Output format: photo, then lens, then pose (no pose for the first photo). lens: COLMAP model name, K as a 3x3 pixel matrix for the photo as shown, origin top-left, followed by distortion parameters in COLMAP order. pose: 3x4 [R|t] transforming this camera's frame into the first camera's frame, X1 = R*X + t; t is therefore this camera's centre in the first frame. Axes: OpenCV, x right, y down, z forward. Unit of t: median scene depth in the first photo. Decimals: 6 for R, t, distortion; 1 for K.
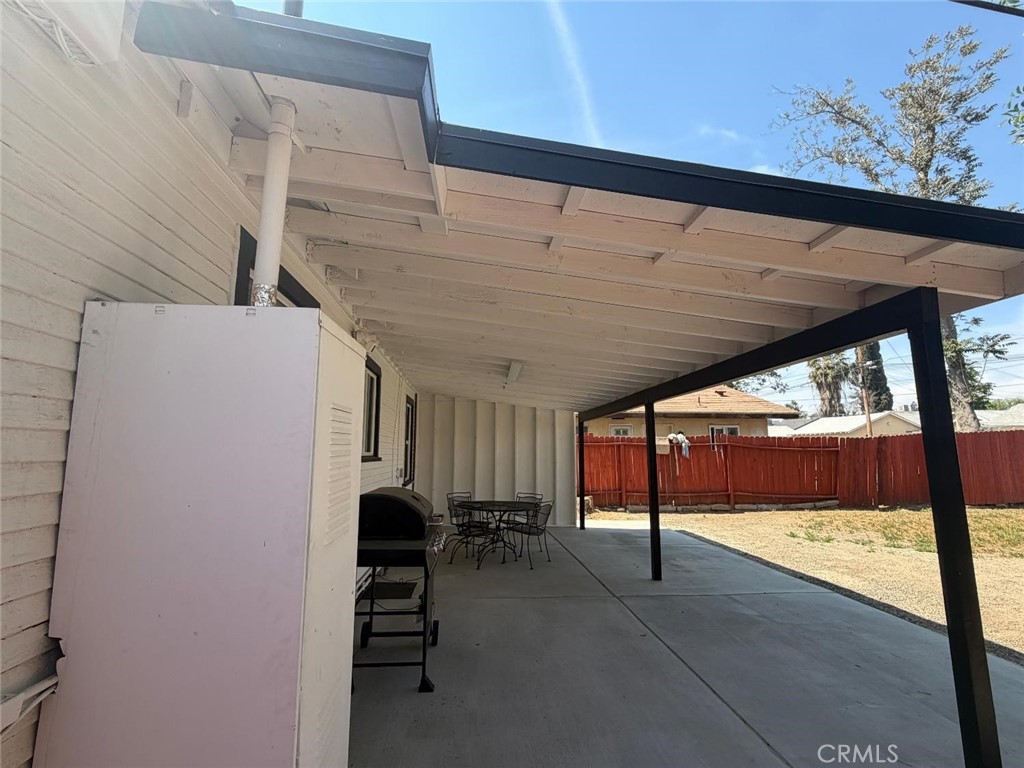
lens RADIAL K [[473.4, 0, 512.0], [0, 473.4, 384.0], [0, 0, 1]] dist [0.002834, 0.000133]
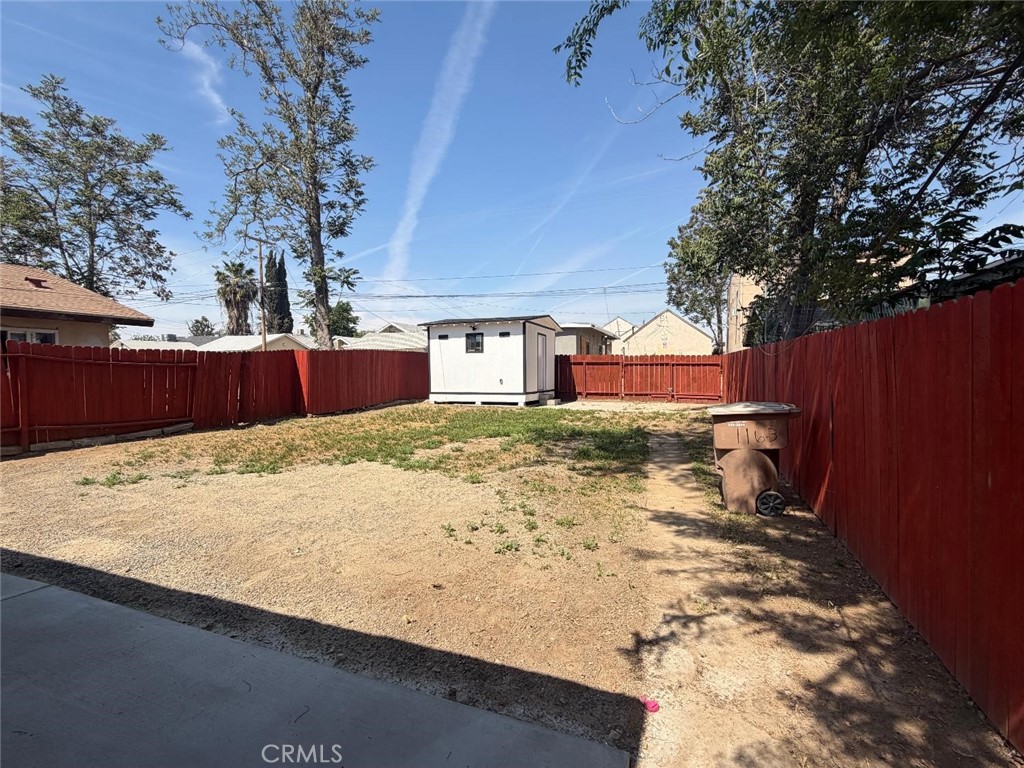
lens RADIAL K [[473.4, 0, 512.0], [0, 473.4, 384.0], [0, 0, 1]] dist [0.002834, 0.000133]
pose [[0.455450, -0.030603, 0.889735, 0.148124], [-0.120448, 0.988102, 0.095642, 0.016853], [-0.882076, -0.150727, 0.446344, 0.082866]]
